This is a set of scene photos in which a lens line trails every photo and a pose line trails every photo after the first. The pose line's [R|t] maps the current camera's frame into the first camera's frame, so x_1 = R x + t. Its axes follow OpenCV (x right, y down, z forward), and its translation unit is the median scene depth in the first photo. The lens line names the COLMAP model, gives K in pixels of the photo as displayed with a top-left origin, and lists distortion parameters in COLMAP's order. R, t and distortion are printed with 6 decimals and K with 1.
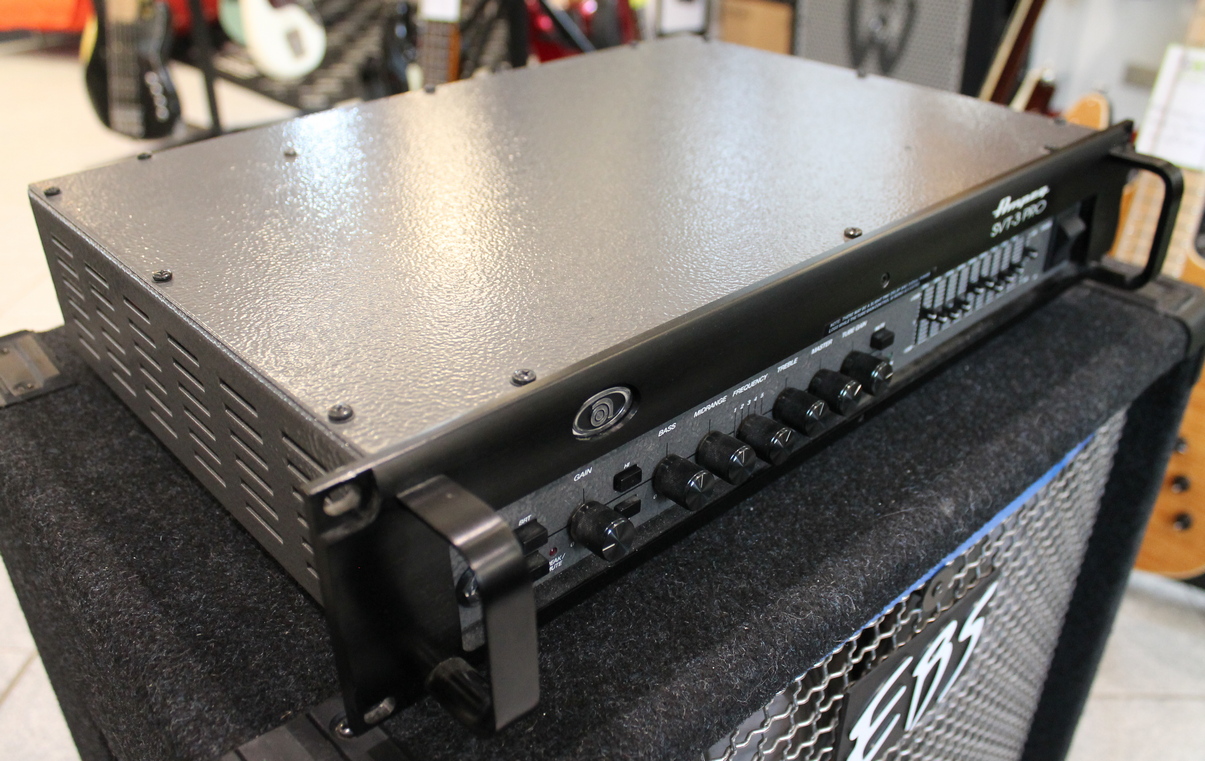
lens RADIAL K [[1034.8, 0, 572.2], [0, 1034.8, 383.9], [0, 0, 1]] dist [-0.124434, 0.001192]
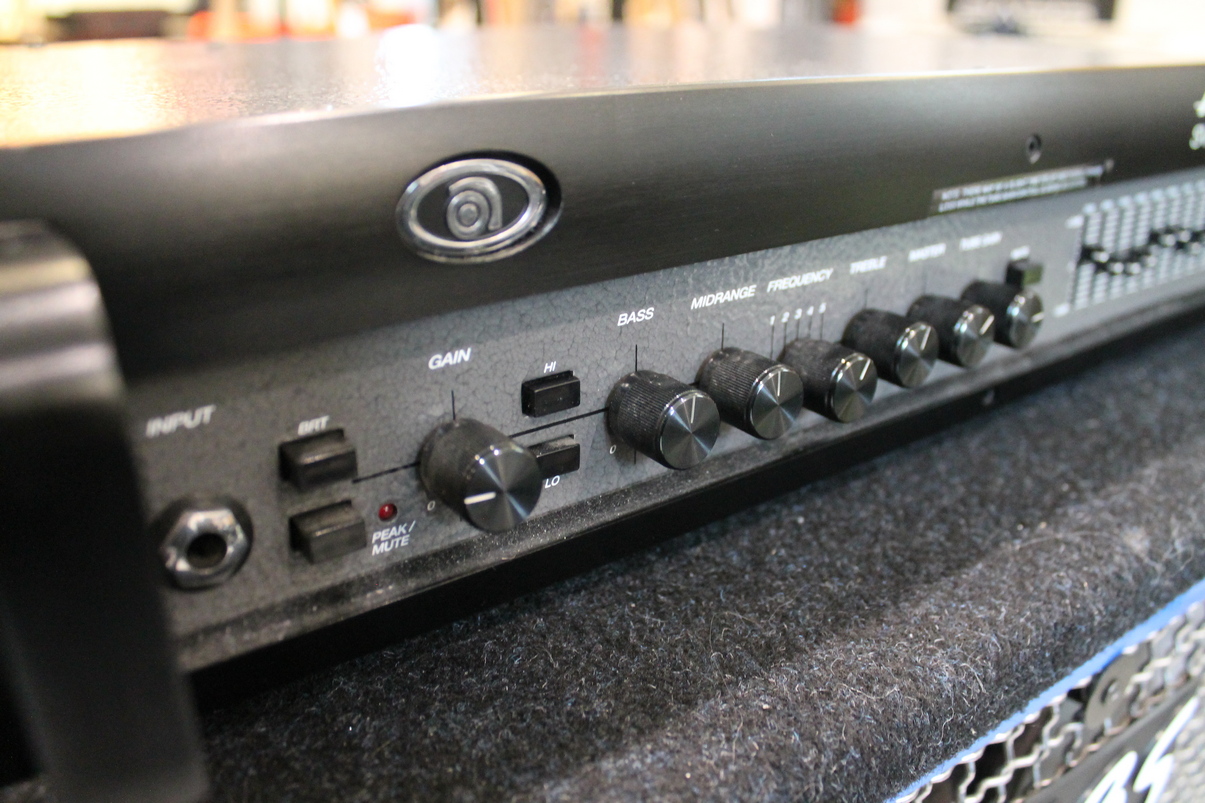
lens RADIAL K [[997.6, 0, 602.5], [0, 997.6, 401.5], [0, 0, 1]] dist [-0.161820, 0.122411]
pose [[0.995039, 0.058996, -0.080109, 0.106782], [-0.069164, 0.989001, -0.130742, 0.141357], [0.071514, 0.135634, 0.988175, 0.439684]]
